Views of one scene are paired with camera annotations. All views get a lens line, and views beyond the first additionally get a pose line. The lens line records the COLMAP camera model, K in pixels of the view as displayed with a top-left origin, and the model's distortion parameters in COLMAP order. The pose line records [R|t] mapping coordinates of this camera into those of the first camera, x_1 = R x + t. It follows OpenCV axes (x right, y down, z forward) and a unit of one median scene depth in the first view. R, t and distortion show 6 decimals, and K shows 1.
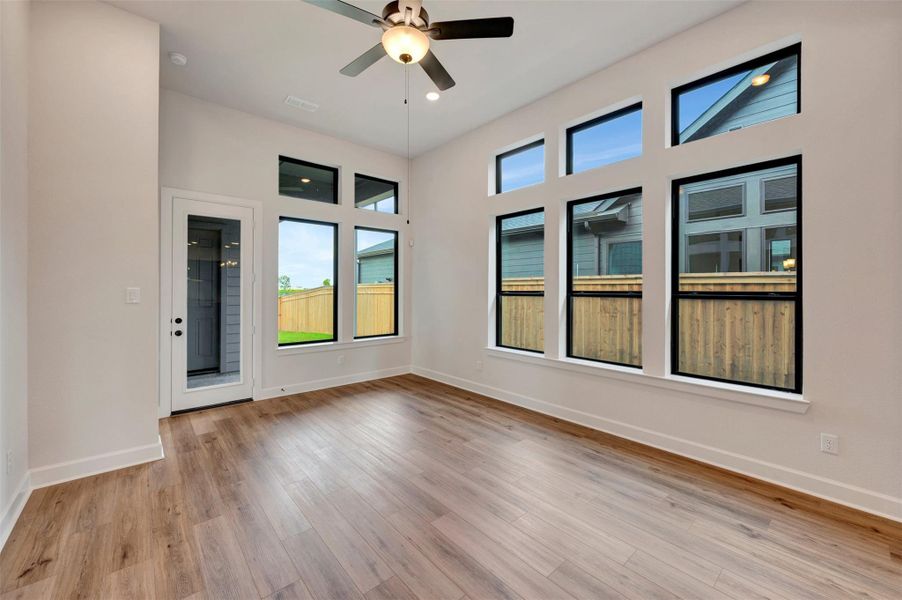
lens RADIAL K [[360.0, 0, 453.3], [0, 360.0, 291.9], [0, 0, 1]] dist [-0.003209, -0.000150]
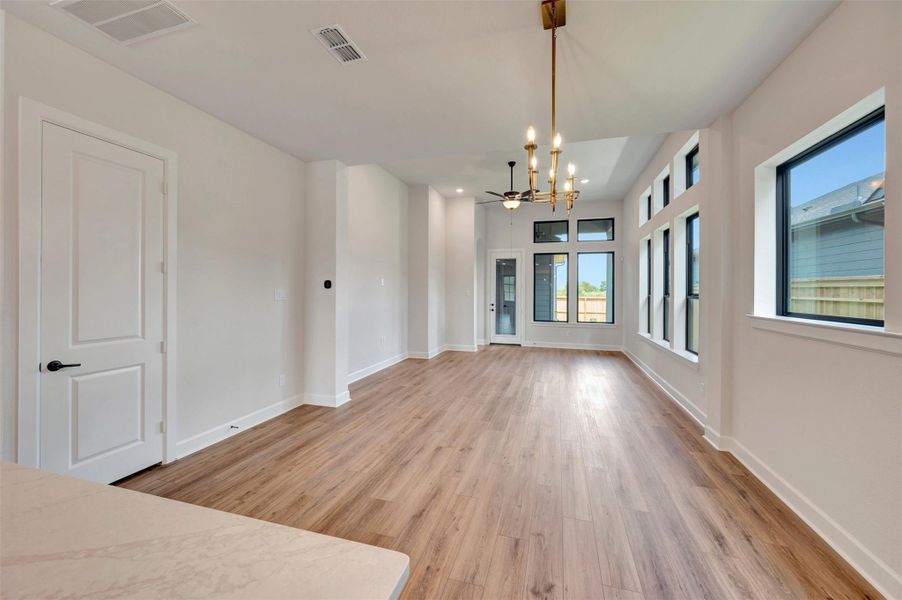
lens RADIAL K [[360.0, 0, 453.3], [0, 360.0, 291.9], [0, 0, 1]] dist [-0.003209, -0.000150]
pose [[0.539546, 0.004808, -0.841942, 0.438600], [-0.009143, 0.999958, -0.000148, -0.000408], [0.841906, 0.007778, 0.539567, -0.198046]]
